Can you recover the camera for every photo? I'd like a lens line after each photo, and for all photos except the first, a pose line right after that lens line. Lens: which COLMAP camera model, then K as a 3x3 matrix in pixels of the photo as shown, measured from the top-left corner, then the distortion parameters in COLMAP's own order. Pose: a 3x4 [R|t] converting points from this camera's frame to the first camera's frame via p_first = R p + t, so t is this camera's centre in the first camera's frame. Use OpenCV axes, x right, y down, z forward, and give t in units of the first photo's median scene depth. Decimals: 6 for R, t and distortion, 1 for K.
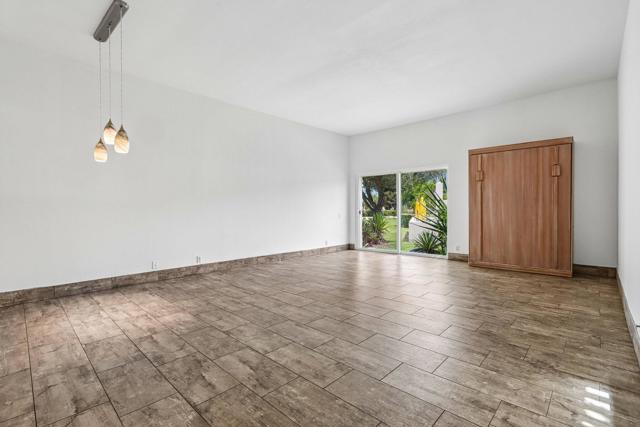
lens RADIAL K [[310.0, 0, 355.8], [0, 310.0, 212.9], [0, 0, 1]] dist [-0.002433, 0.001036]
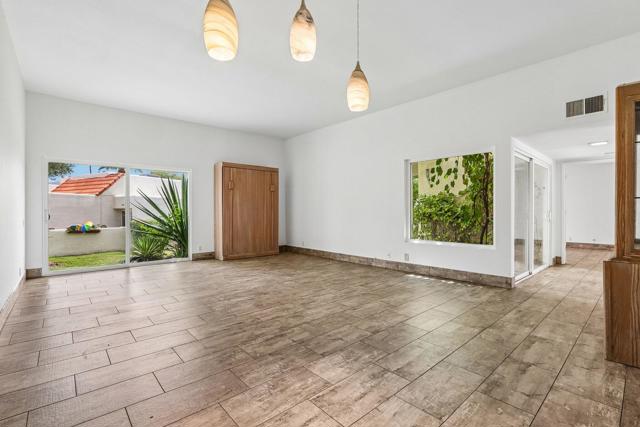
lens RADIAL K [[283.8, 0, 320.0], [0, 283.8, 213.5], [0, 0, 1]] dist [-0.000945, -0.000139]
pose [[0.116046, 0.002654, 0.993240, -1.249760], [0.010236, 0.999940, -0.003868, 0.005731], [-0.993191, 0.010616, 0.116012, 0.991580]]
